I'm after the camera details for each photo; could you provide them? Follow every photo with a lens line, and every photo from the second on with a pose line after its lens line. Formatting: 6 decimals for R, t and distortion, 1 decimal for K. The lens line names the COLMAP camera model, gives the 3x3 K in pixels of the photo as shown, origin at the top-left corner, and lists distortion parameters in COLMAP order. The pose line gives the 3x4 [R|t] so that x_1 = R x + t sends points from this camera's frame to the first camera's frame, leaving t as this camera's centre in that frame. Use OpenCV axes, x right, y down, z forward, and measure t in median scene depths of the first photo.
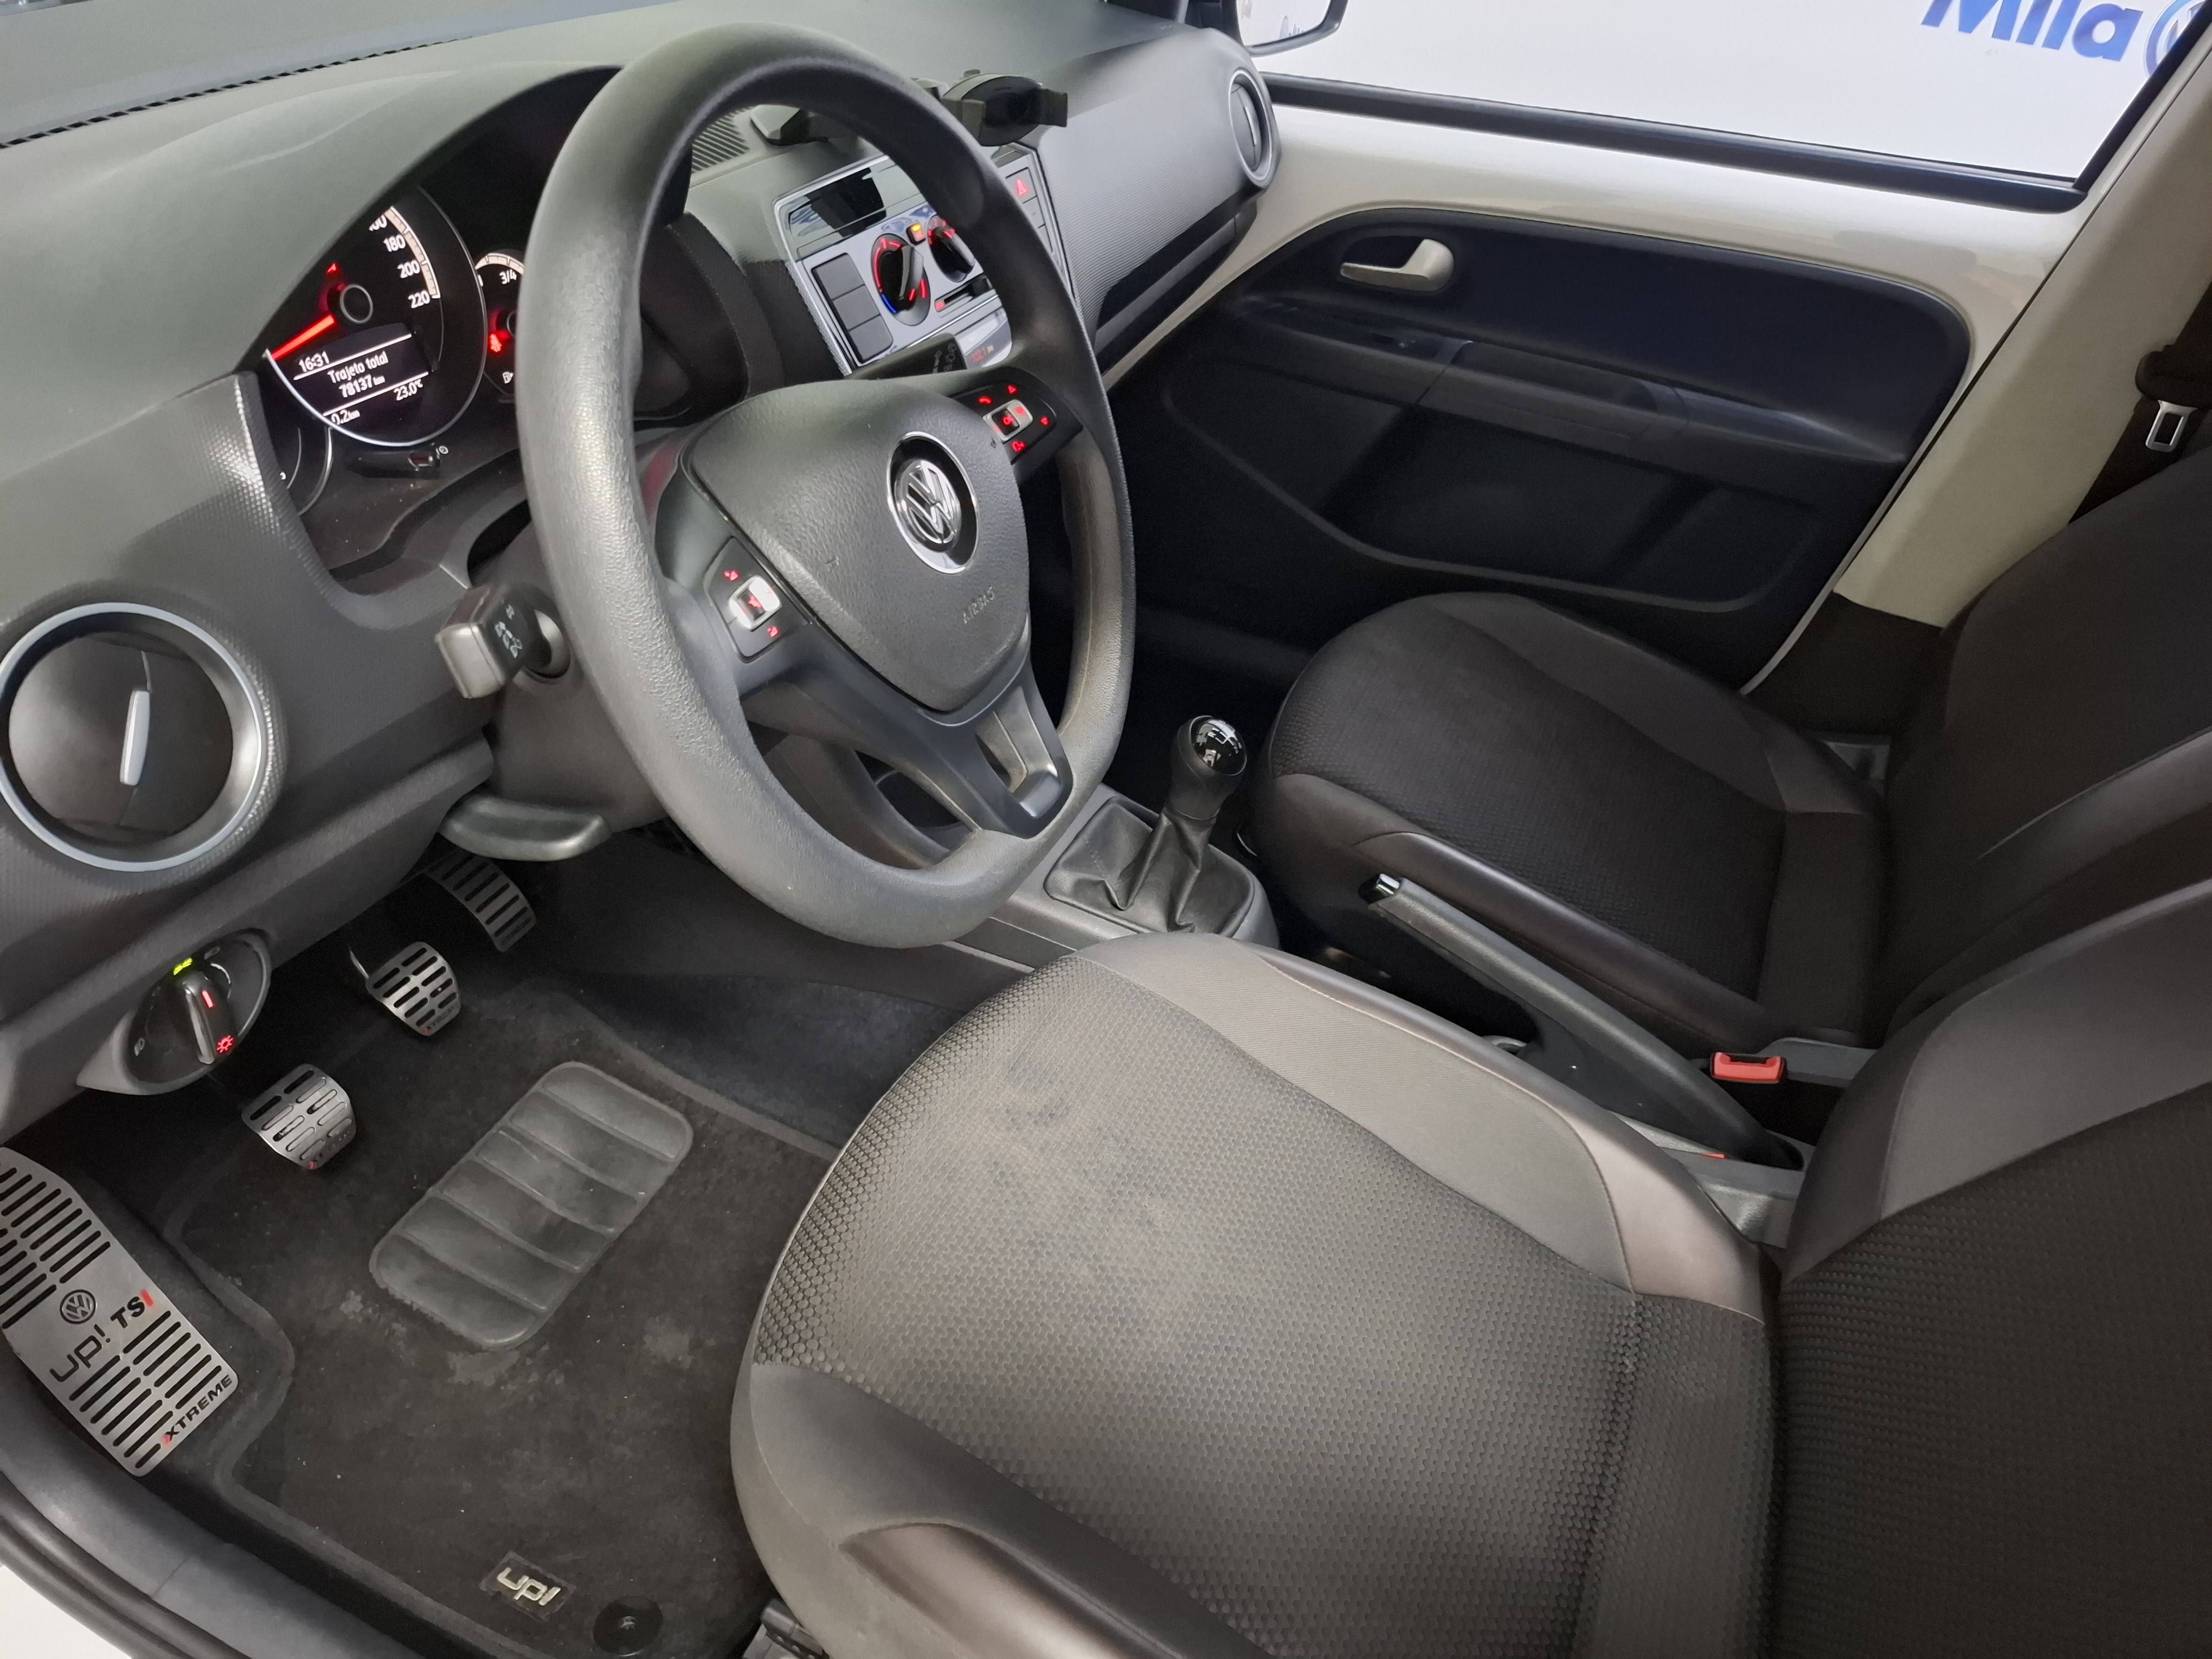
lens RADIAL K [[1553.4, 0, 1106.0], [0, 1553.4, 829.5], [0, 0, 1]] dist [0.070464, -0.088989]
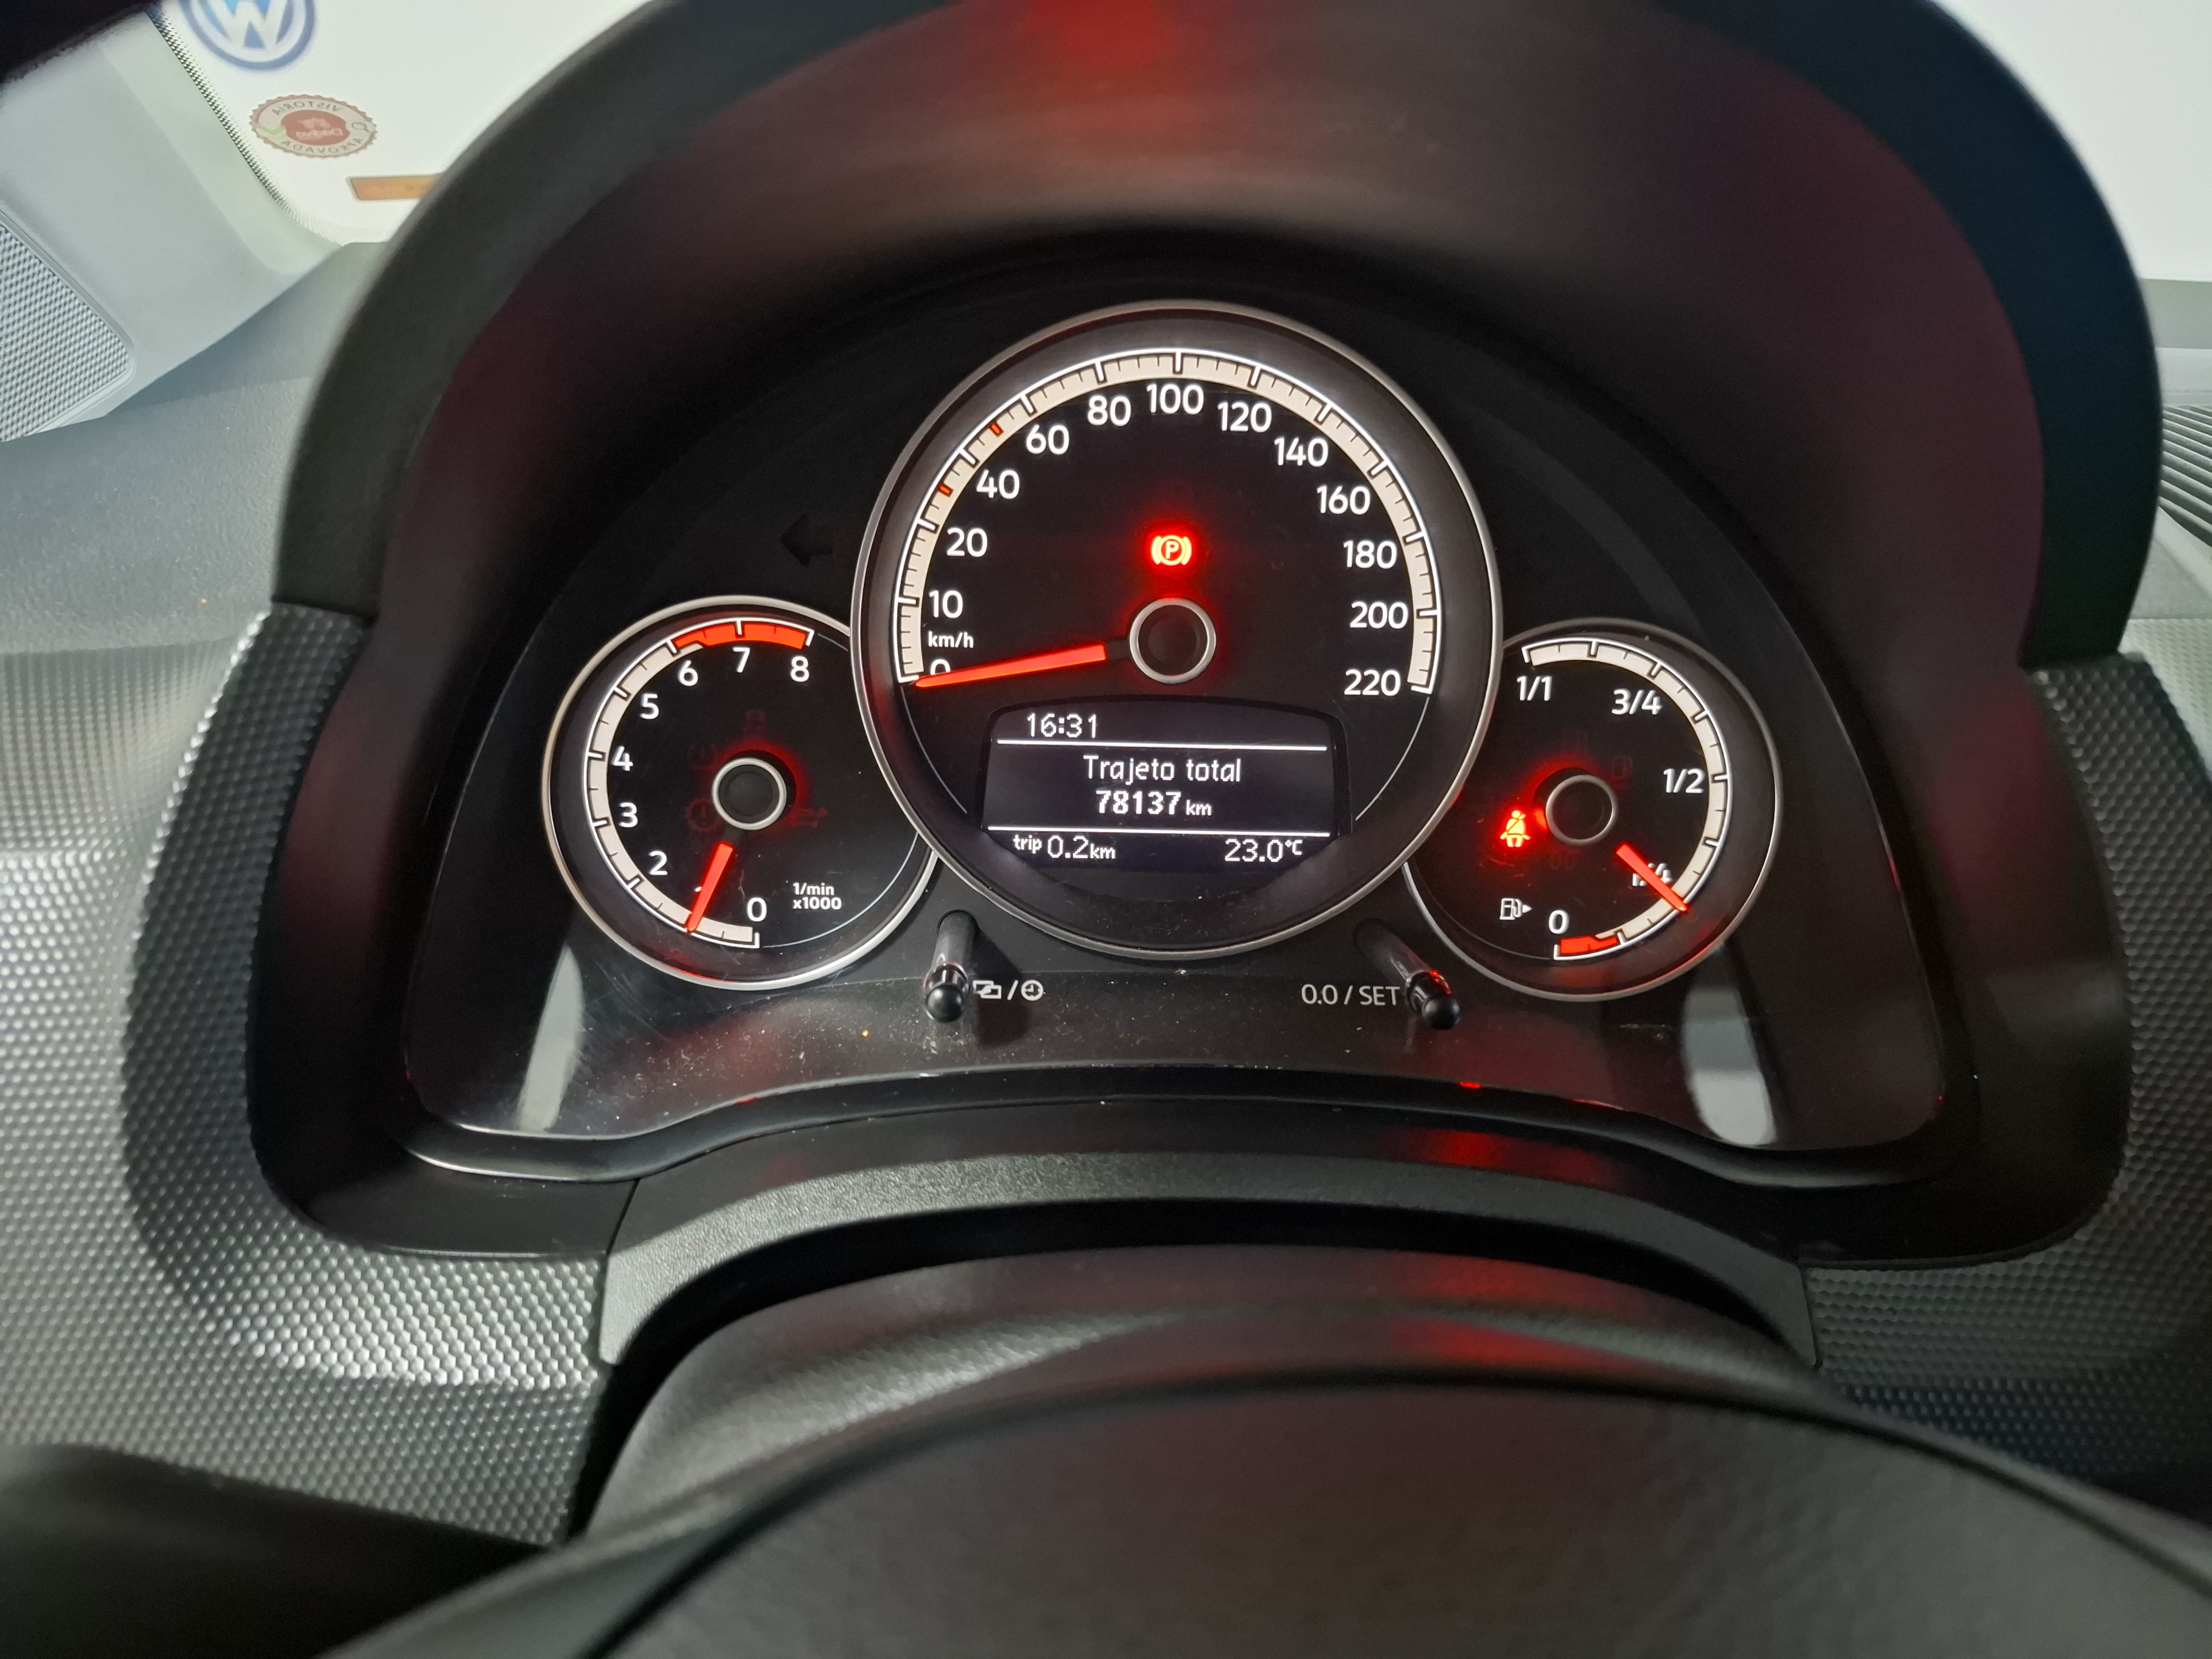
lens RADIAL K [[1476.4, 0, 1106.0], [0, 1476.4, 829.5], [0, 0, 1]] dist [0.114181, -0.165954]
pose [[0.463928, 0.317523, -0.827013, -0.112505], [-0.534709, 0.844685, 0.024354, -0.260377], [0.706299, 0.430912, 0.561655, 0.700633]]
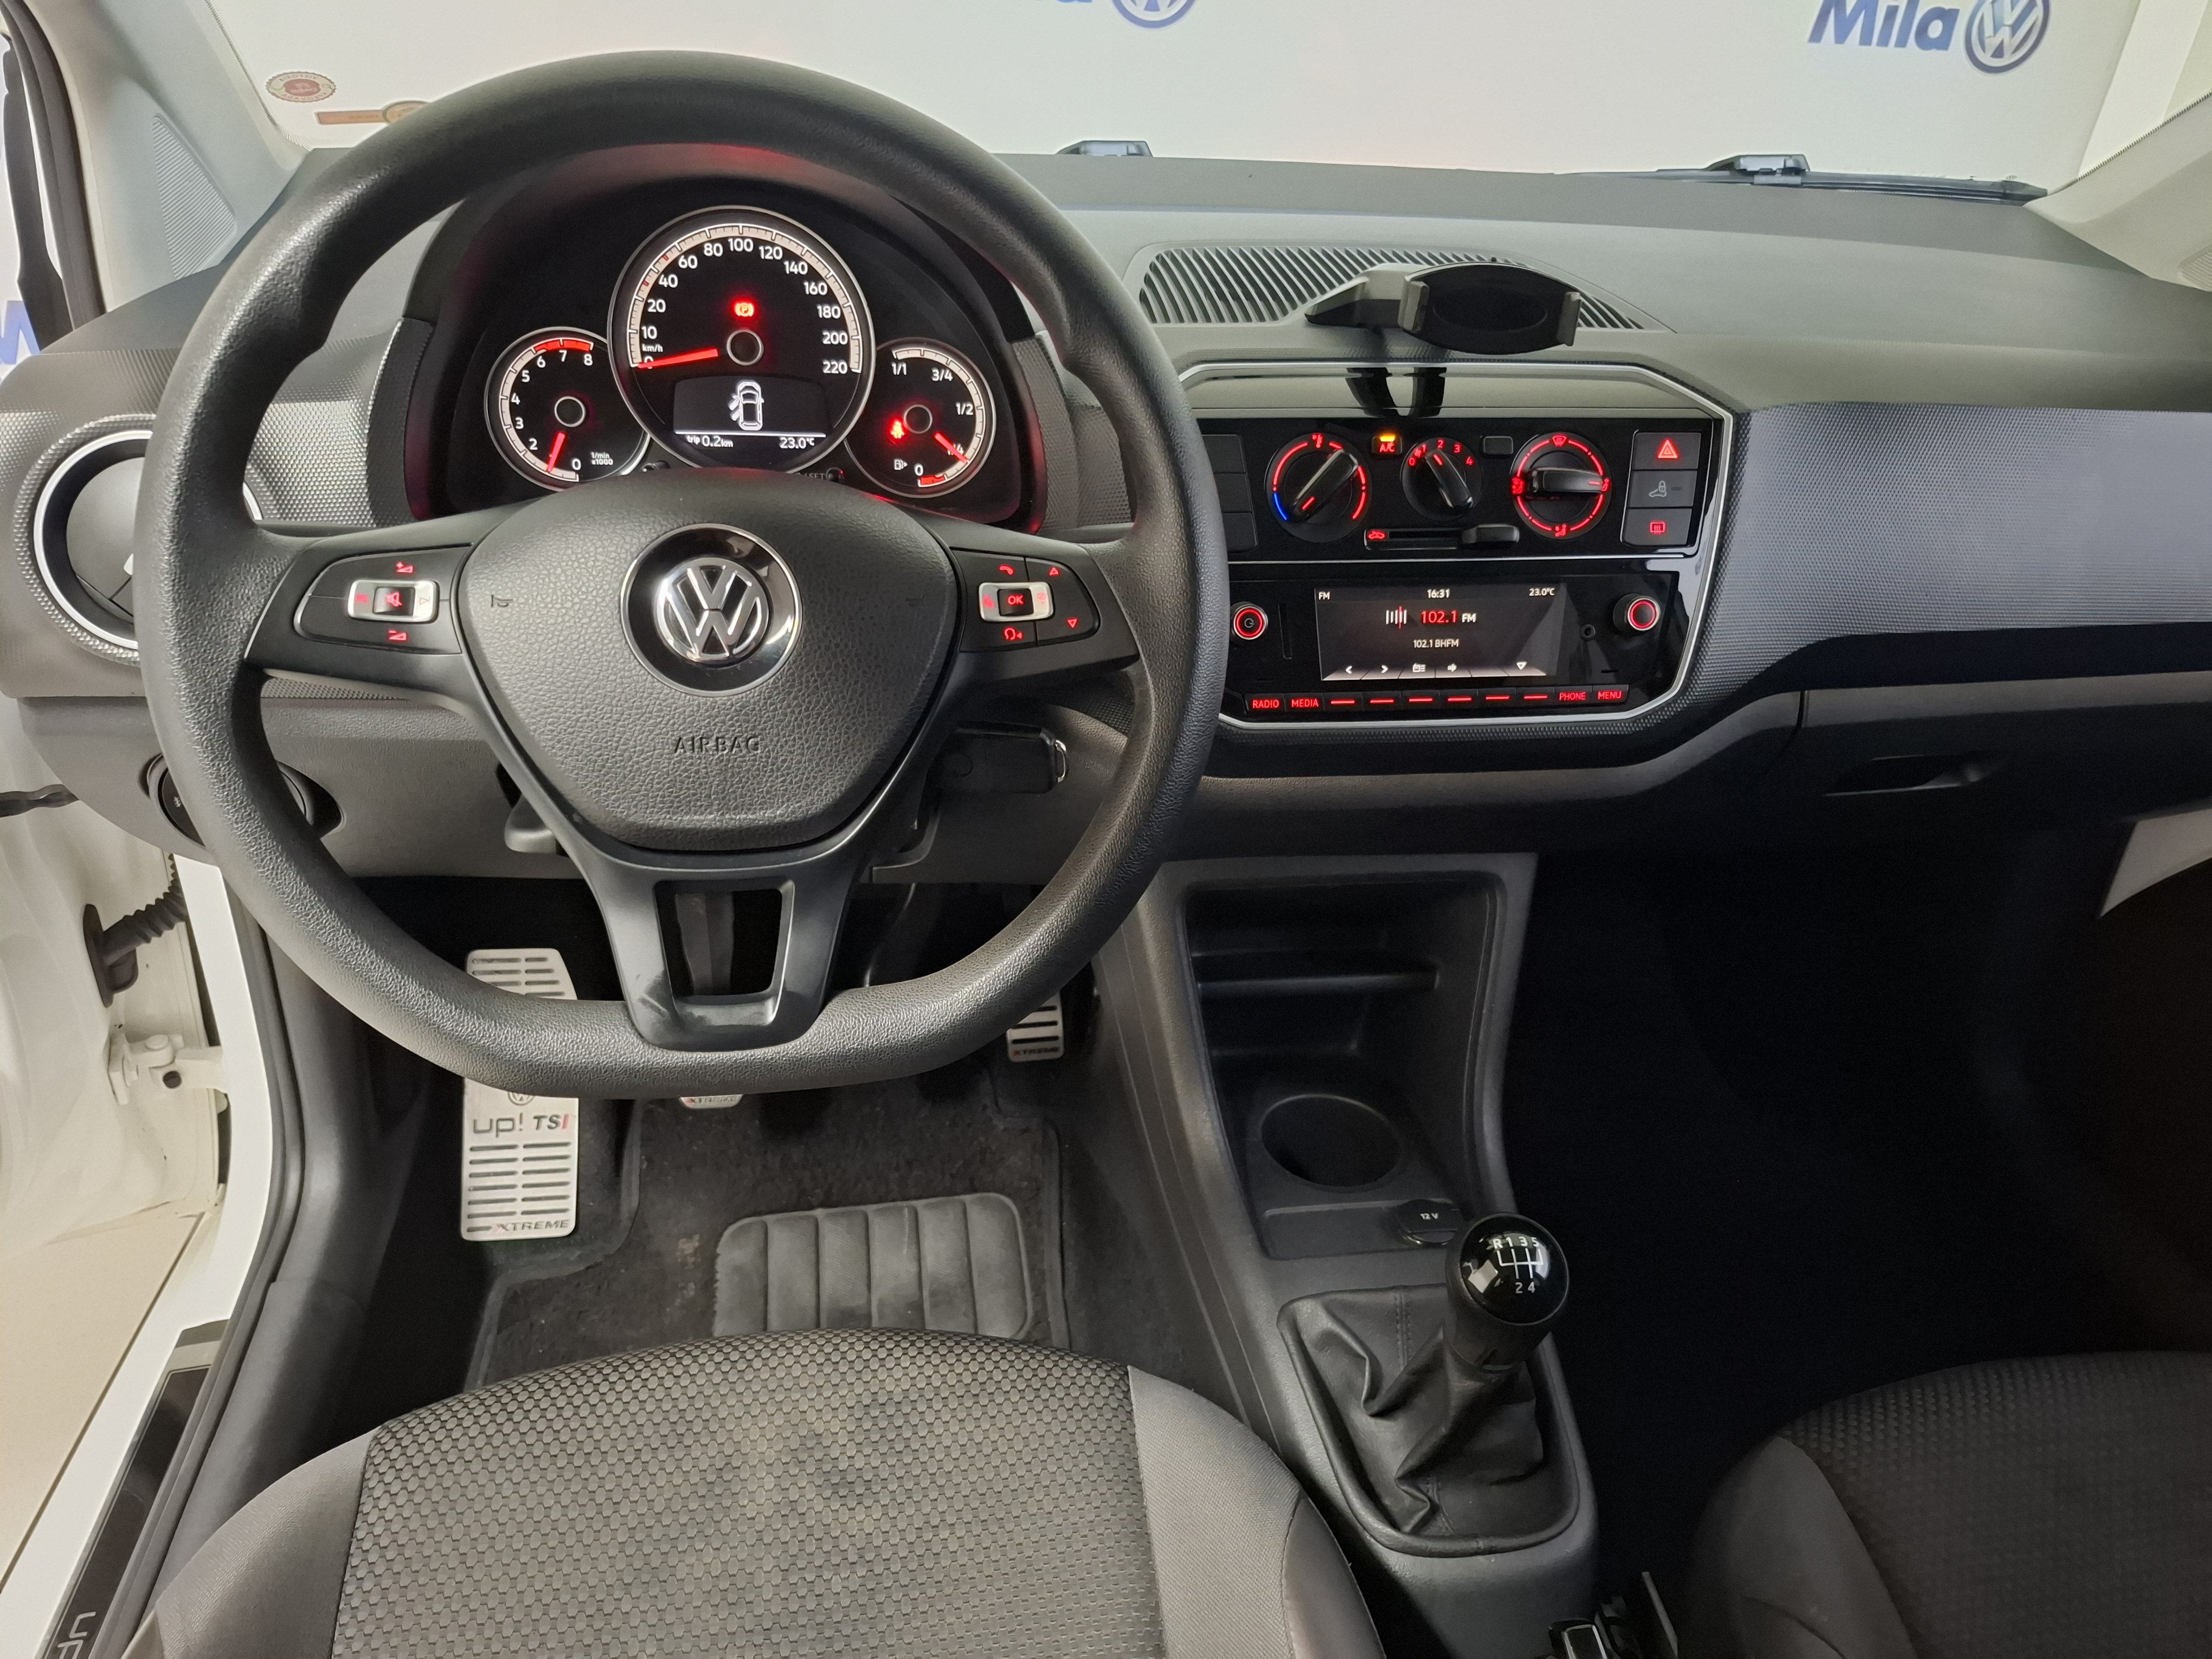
lens RADIAL K [[1553.4, 0, 1106.0], [0, 1553.4, 829.5], [0, 0, 1]] dist [0.070464, -0.088989]
pose [[0.542670, 0.375965, -0.751105, 0.530794], [-0.512866, 0.856495, 0.058174, -0.216152], [0.665190, 0.353647, 0.657614, 0.519897]]
